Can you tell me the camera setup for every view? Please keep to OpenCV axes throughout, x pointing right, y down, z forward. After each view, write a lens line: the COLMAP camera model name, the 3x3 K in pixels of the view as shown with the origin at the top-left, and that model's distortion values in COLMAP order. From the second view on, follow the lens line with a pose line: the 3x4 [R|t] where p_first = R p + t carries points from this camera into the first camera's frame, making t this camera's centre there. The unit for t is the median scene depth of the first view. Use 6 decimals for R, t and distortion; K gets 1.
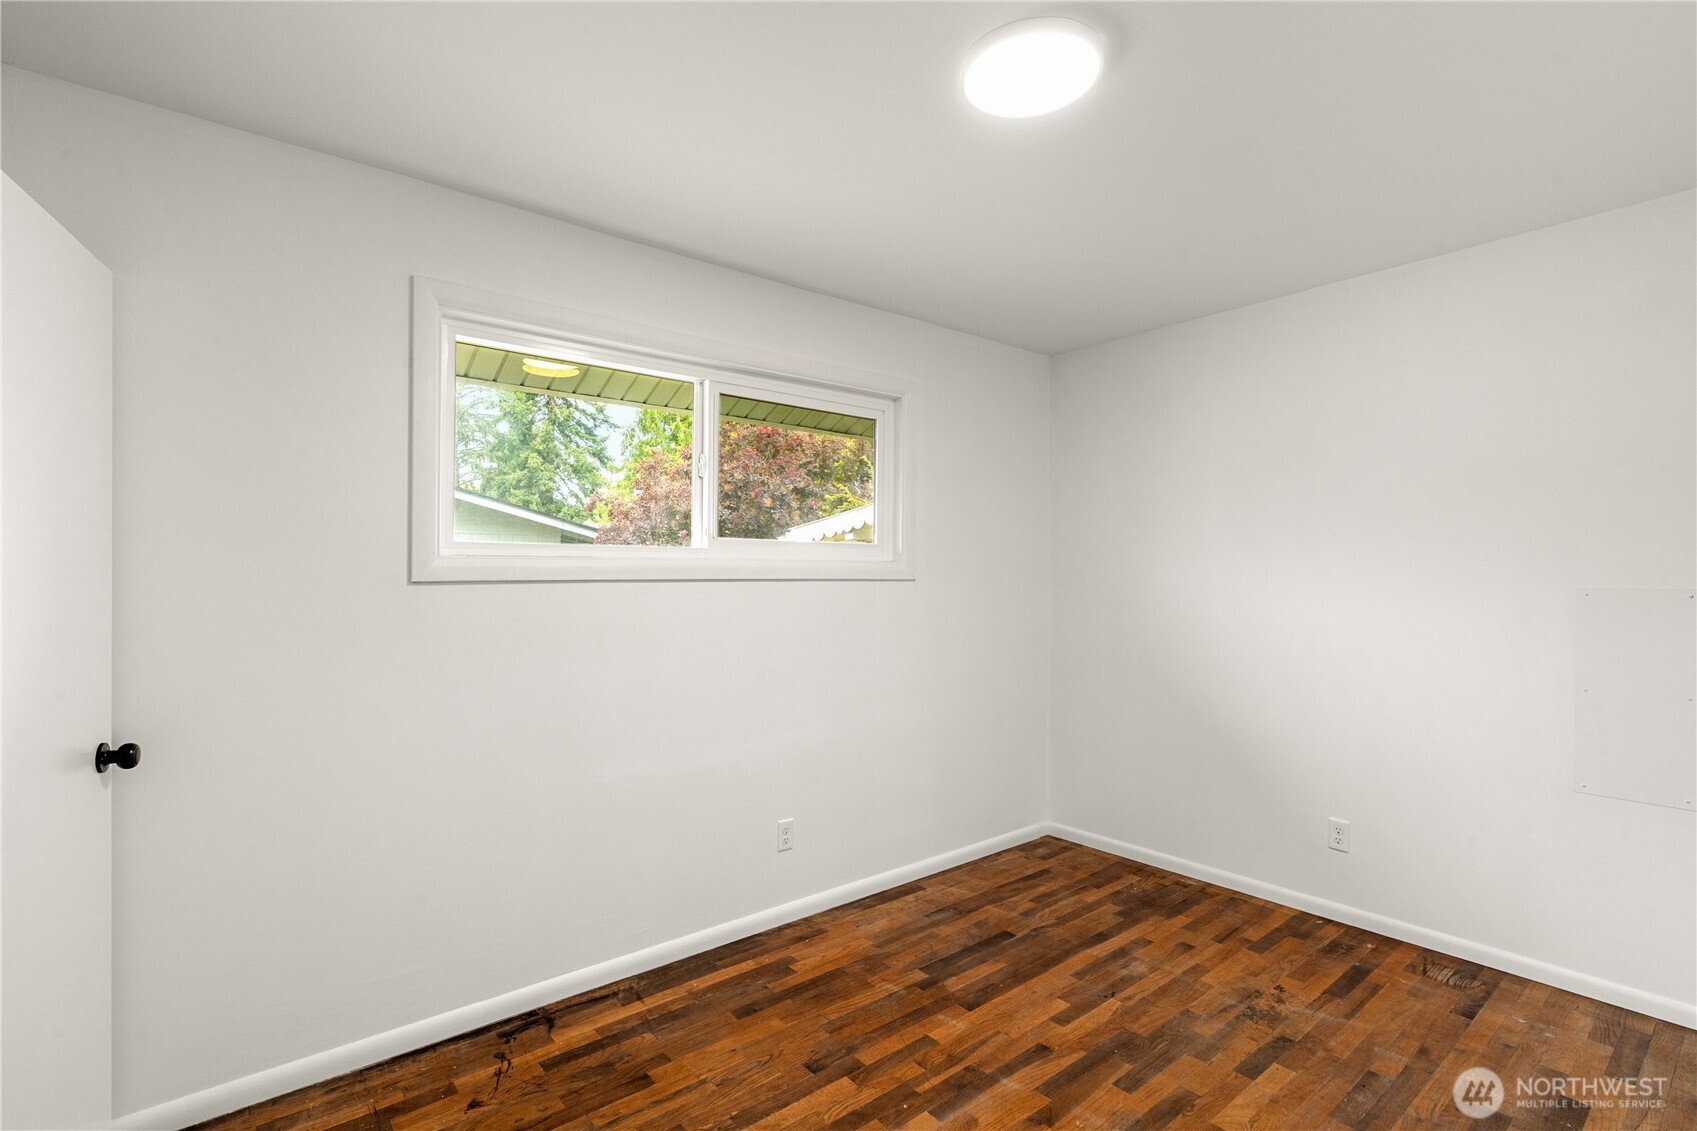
lens RADIAL K [[805.8, 0, 848.2], [0, 805.8, 572.3], [0, 0, 1]] dist [-0.003616, 0.002915]
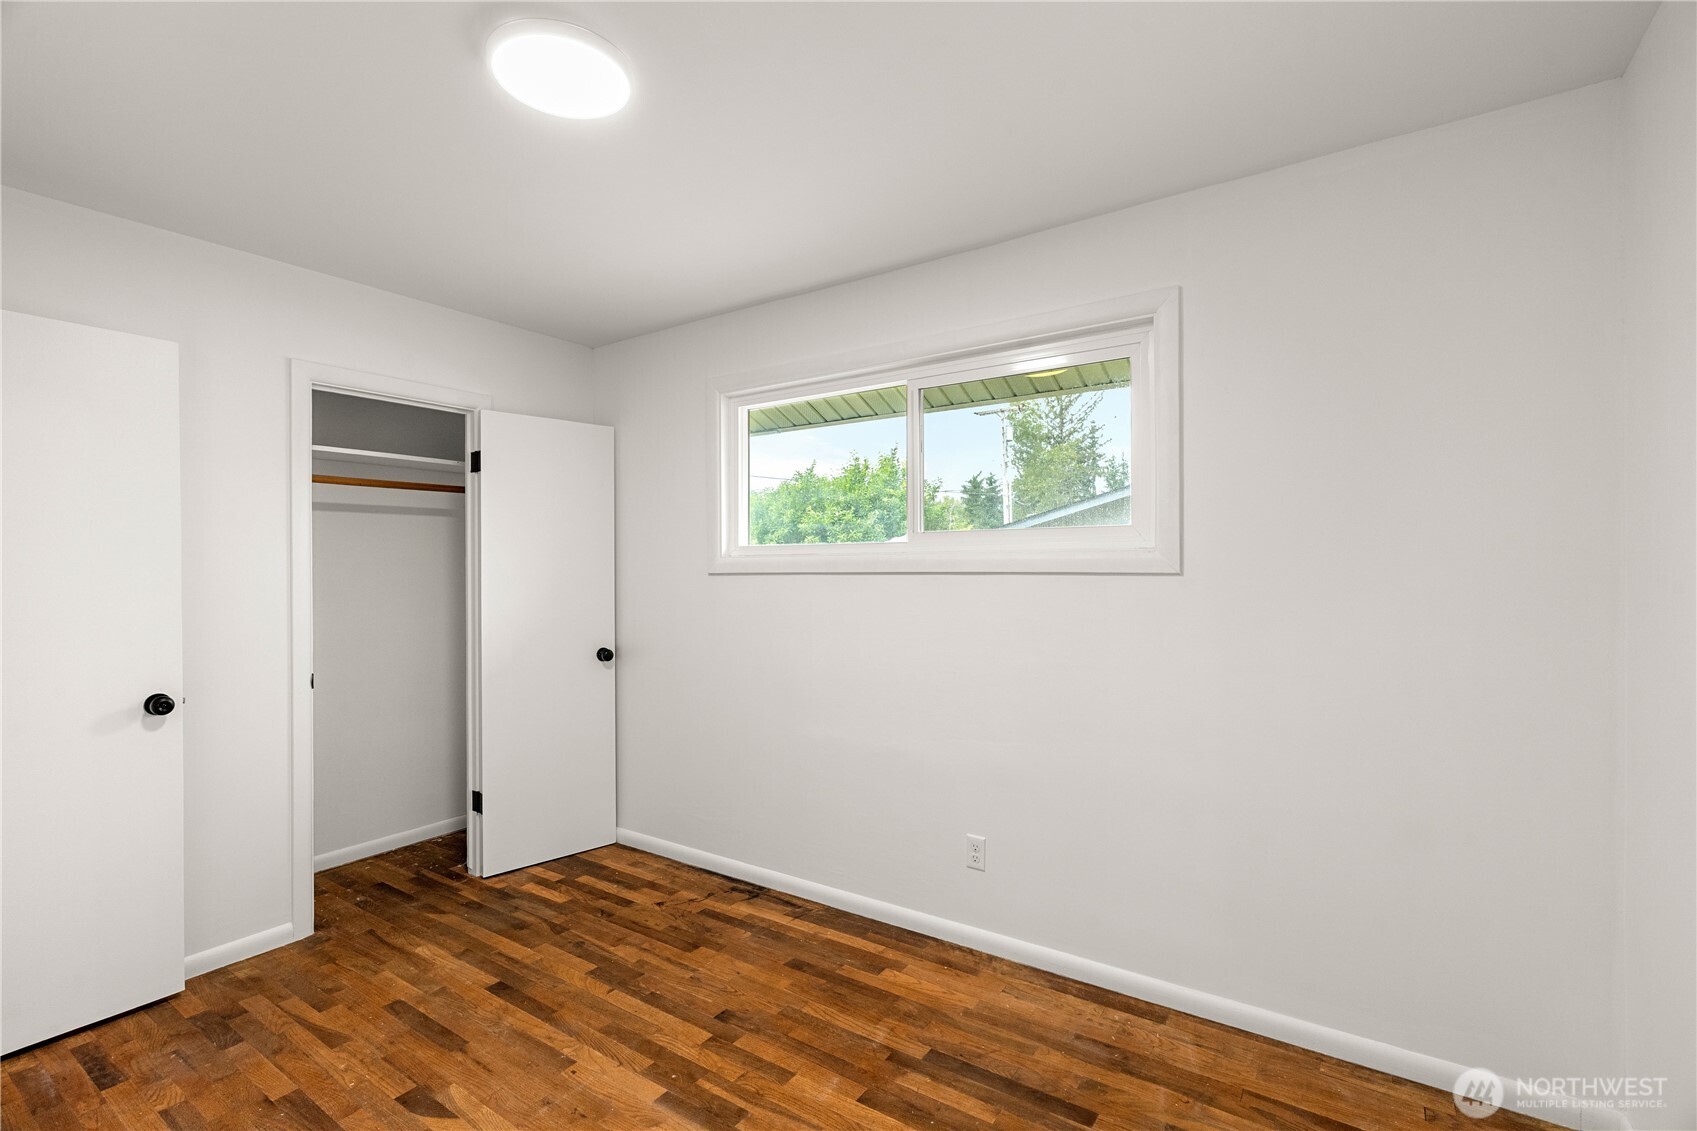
lens RADIAL K [[769.1, 0, 848.5], [0, 769.1, 565.5], [0, 0, 1]] dist [-0.009203, 0.005153]
pose [[0.272588, -0.005480, -0.962115, 0.875701], [0.008006, 0.999962, -0.003427, 0.003251], [0.962098, -0.006769, 0.272621, 0.759755]]
